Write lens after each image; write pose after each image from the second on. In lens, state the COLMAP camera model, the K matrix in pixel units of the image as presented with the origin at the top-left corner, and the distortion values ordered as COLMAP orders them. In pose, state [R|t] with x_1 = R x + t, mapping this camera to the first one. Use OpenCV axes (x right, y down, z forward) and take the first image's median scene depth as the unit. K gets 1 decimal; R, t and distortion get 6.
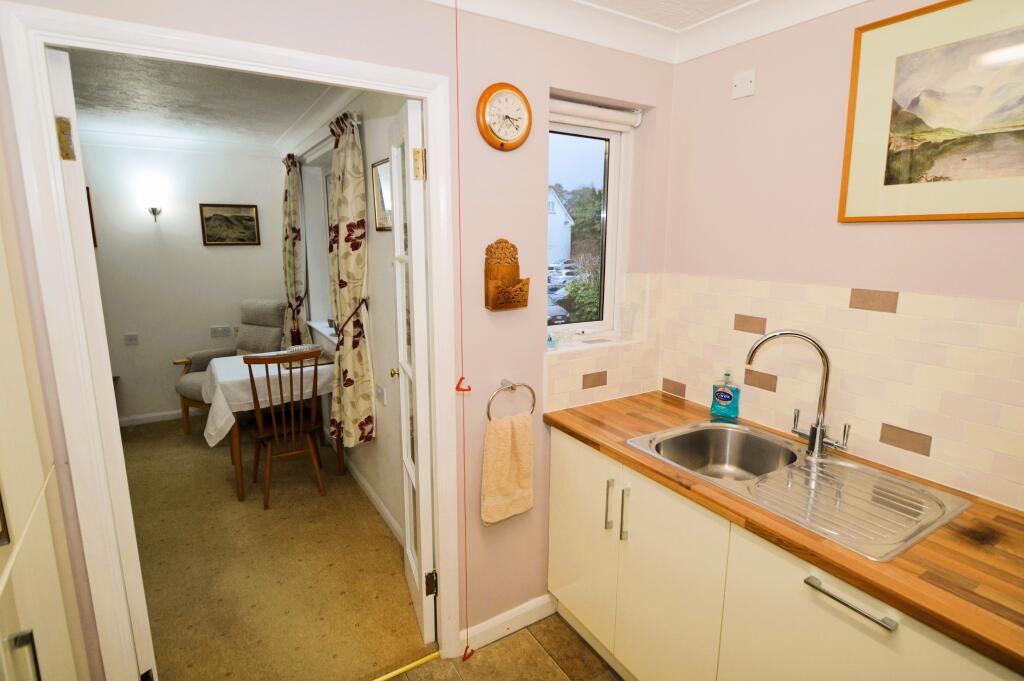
lens RADIAL K [[526.9, 0, 513.0], [0, 526.9, 336.5], [0, 0, 1]] dist [-0.022385, 0.000098]
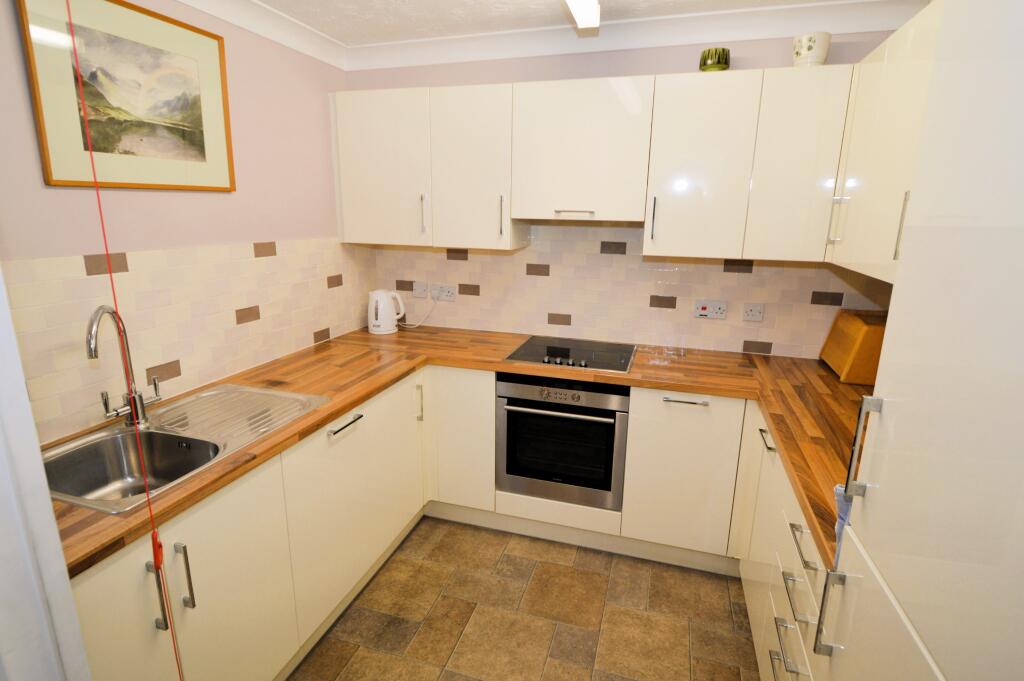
lens RADIAL K [[526.9, 0, 508.4], [0, 526.9, 339.4], [0, 0, 1]] dist [-0.022385, 0.000098]
pose [[-0.670225, -0.180316, 0.719920, -0.692793], [0.132519, 0.925371, 0.355145, -0.216465], [-0.730231, 0.333430, -0.596311, 1.218937]]
